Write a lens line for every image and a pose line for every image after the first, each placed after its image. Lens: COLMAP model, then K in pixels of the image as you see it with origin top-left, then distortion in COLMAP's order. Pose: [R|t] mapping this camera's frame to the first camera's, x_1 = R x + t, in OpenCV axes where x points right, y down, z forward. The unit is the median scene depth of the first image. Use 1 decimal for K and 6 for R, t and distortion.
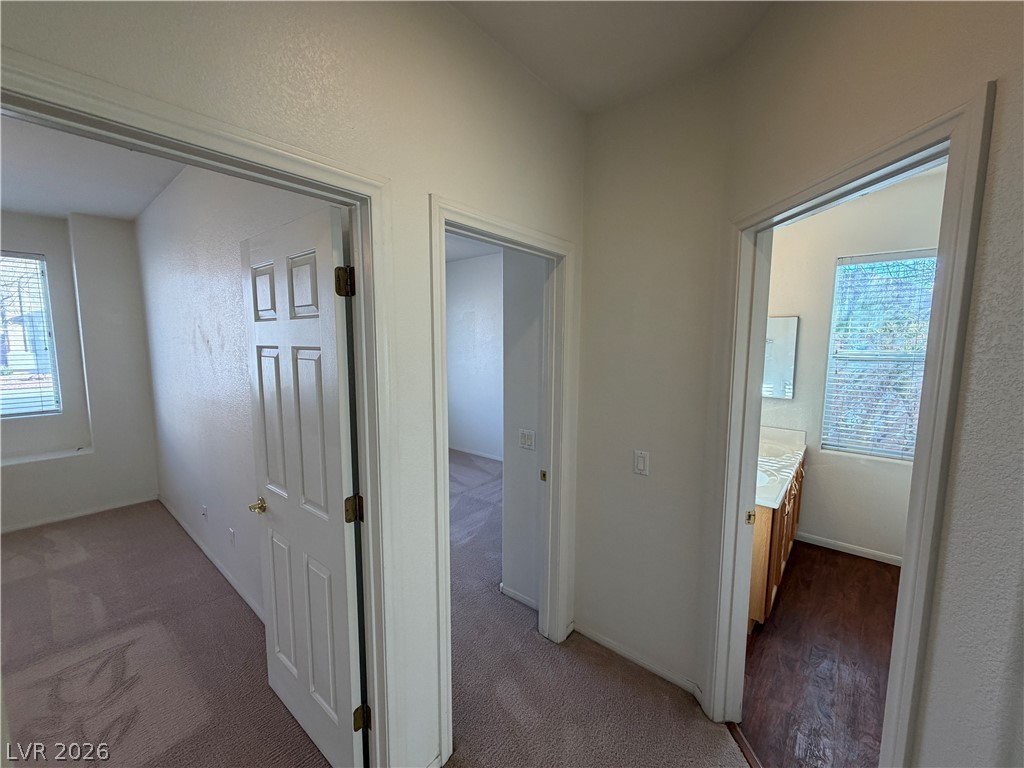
lens RADIAL K [[407.1, 0, 505.3], [0, 407.1, 385.4], [0, 0, 1]] dist [0.000064, 0.000223]
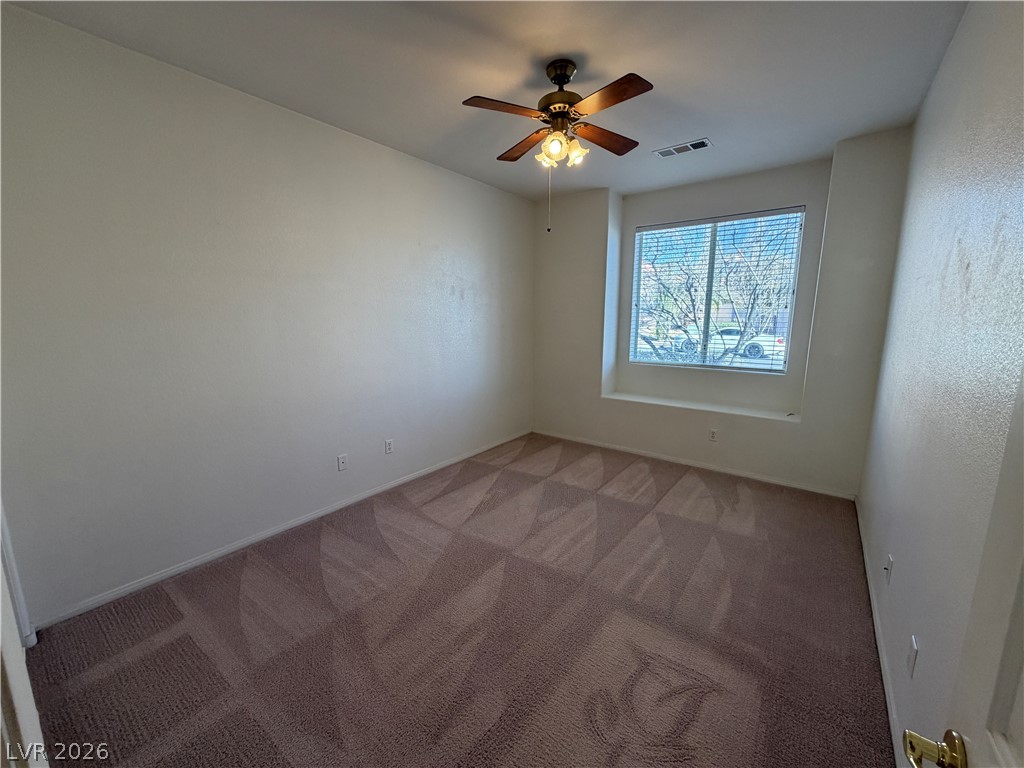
lens RADIAL K [[407.1, 0, 514.0], [0, 407.1, 384.3], [0, 0, 1]] dist [0.000064, 0.000223]
pose [[0.058443, 0.166435, -0.984319, -0.211979], [-0.112469, 0.980825, 0.159166, 0.011999], [0.991935, 0.101403, 0.076041, 0.359578]]
